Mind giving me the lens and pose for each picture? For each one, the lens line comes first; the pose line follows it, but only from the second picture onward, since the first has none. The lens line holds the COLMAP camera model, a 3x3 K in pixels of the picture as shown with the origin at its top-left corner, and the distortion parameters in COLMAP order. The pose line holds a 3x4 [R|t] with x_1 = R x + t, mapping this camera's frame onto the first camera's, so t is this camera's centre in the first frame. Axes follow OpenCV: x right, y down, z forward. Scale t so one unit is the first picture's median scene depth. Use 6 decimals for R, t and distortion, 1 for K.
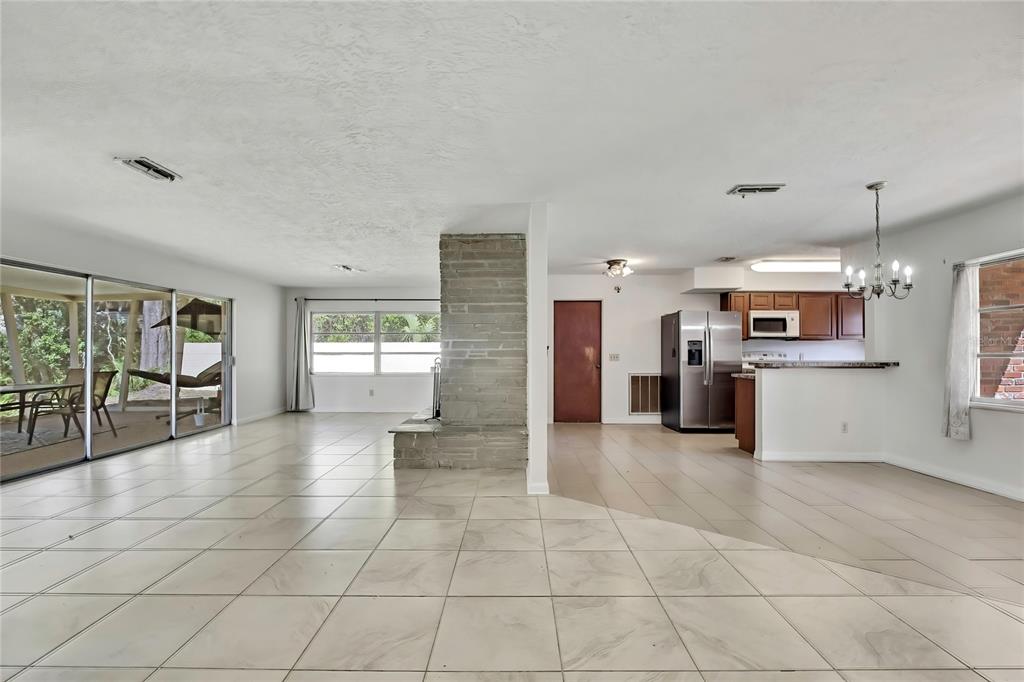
lens RADIAL K [[445.1, 0, 507.9], [0, 445.1, 349.0], [0, 0, 1]] dist [-0.015194, 0.002577]
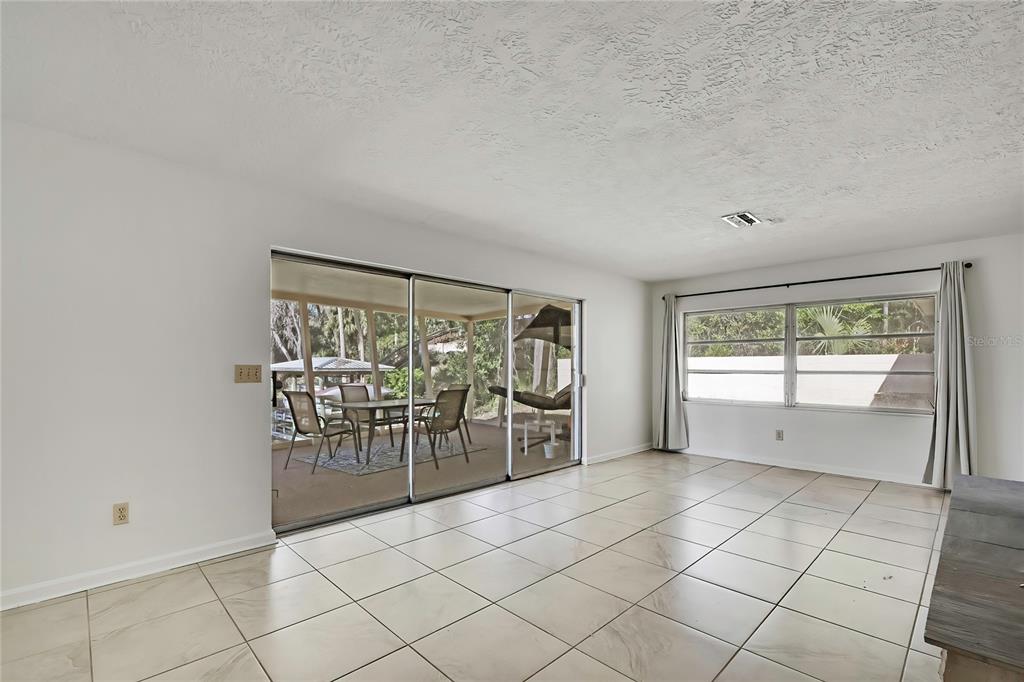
lens RADIAL K [[445.1, 0, 505.1], [0, 445.1, 361.3], [0, 0, 1]] dist [-0.015194, 0.002577]
pose [[0.694319, -0.005388, -0.719647, -0.134489], [-0.000966, 0.999964, -0.008420, 0.000531], [0.719667, 0.006541, 0.694289, 0.307039]]
